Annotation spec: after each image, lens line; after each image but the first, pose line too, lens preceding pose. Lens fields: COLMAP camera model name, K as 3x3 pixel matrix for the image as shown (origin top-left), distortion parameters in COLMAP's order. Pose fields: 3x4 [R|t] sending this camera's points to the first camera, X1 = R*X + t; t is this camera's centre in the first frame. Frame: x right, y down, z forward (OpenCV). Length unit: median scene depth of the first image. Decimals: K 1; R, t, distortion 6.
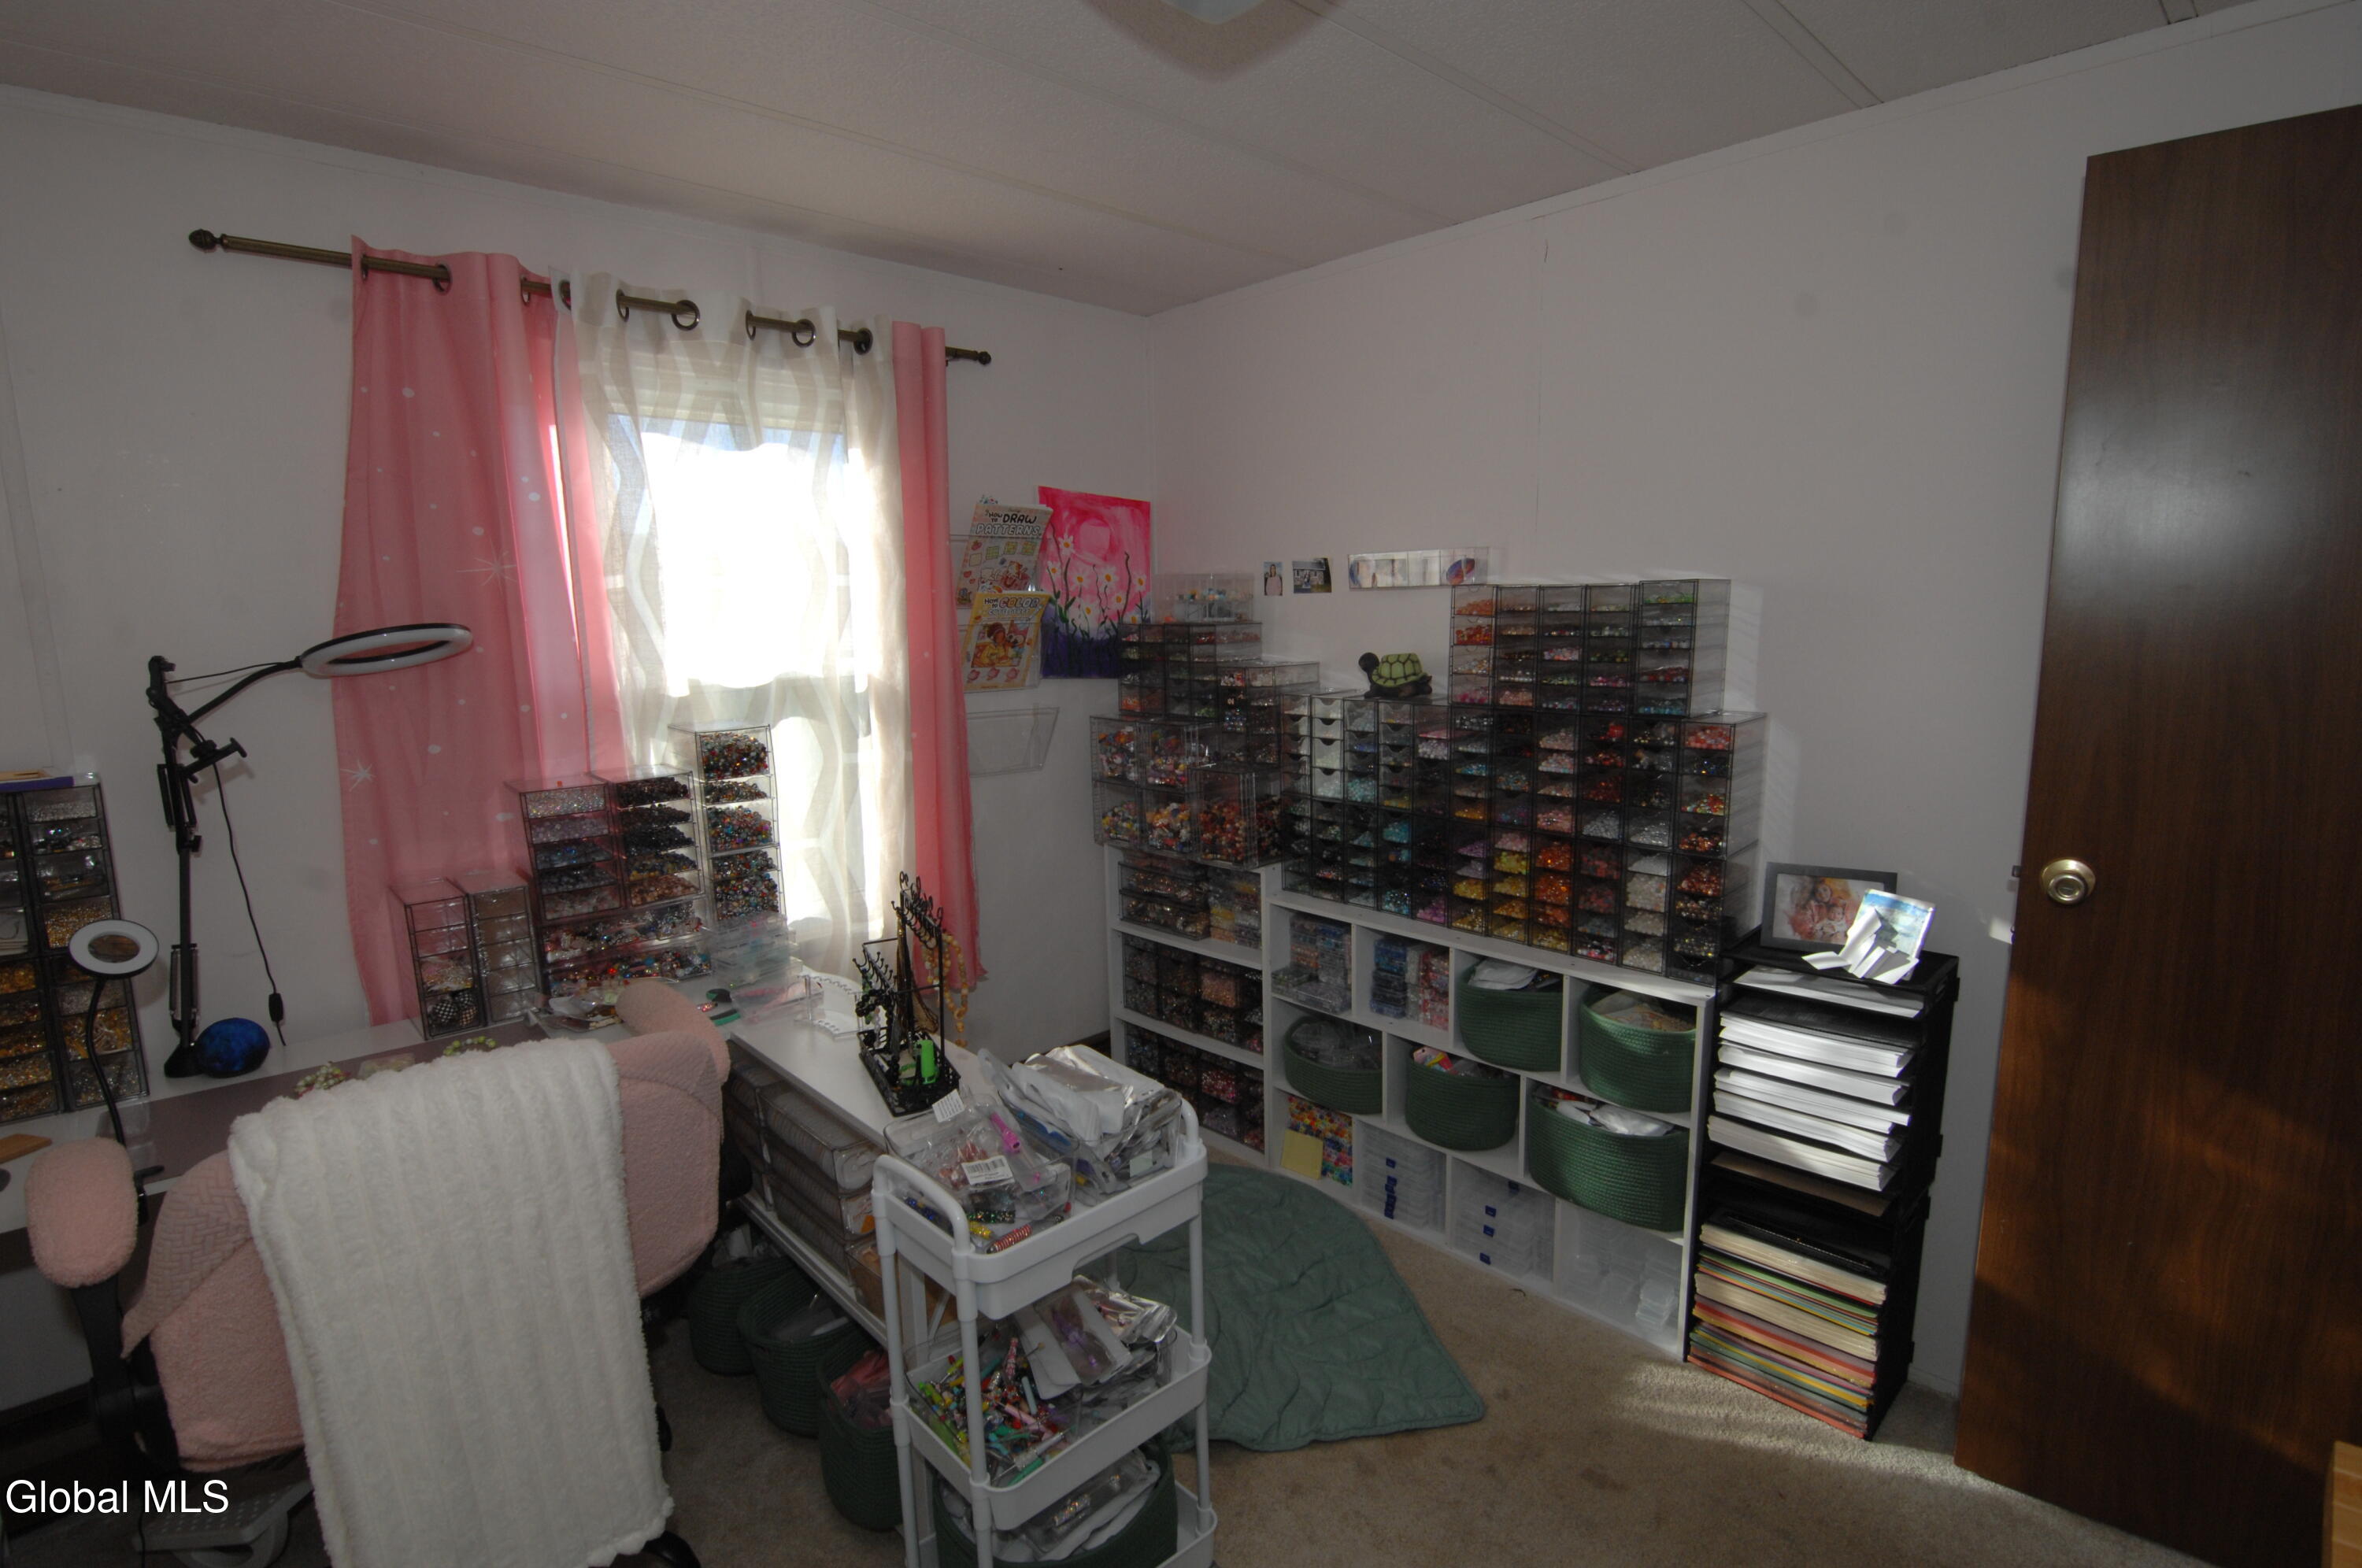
lens RADIAL K [[1136.9, 0, 1179.2], [0, 1136.9, 781.3], [0, 0, 1]] dist [-0.006020, -0.010301]
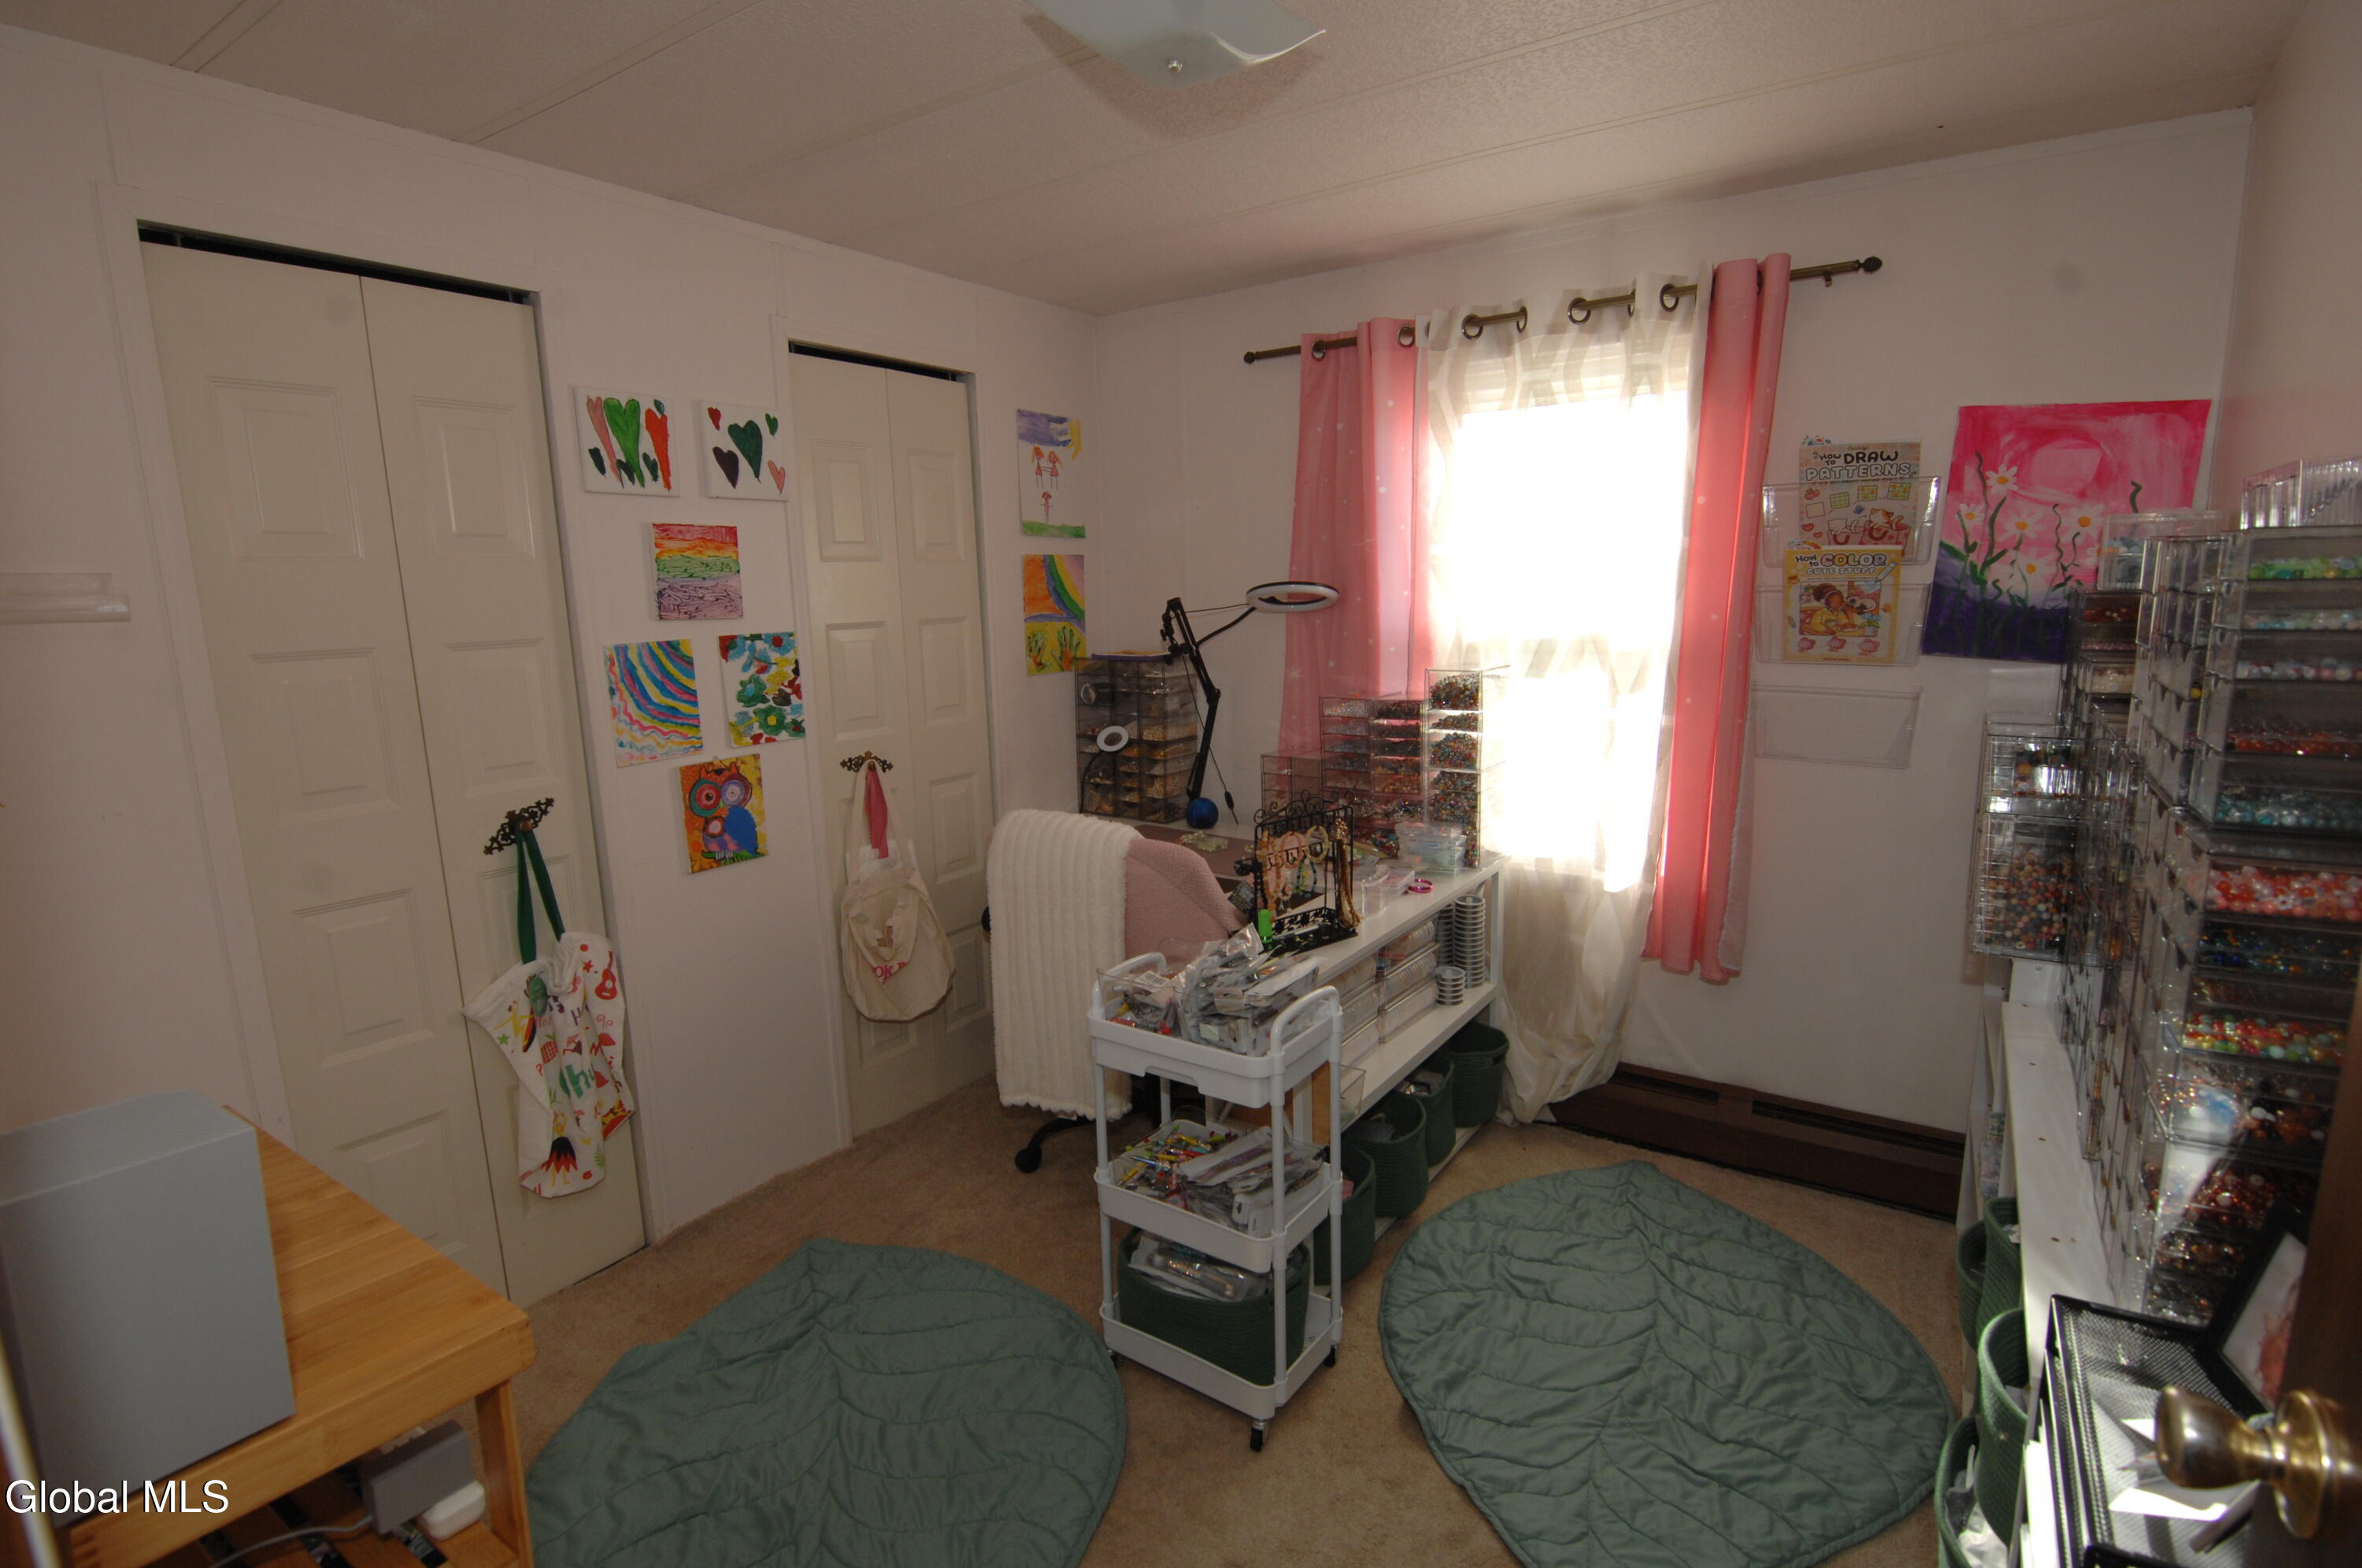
lens RADIAL K [[1136.9, 0, 1175.0], [0, 1136.9, 795.3], [0, 0, 1]] dist [-0.006020, -0.010301]
pose [[0.200810, 0.190125, -0.961004, 0.579739], [-0.134729, 0.977024, 0.165142, -0.058032], [0.970321, 0.096313, 0.221812, 0.347422]]
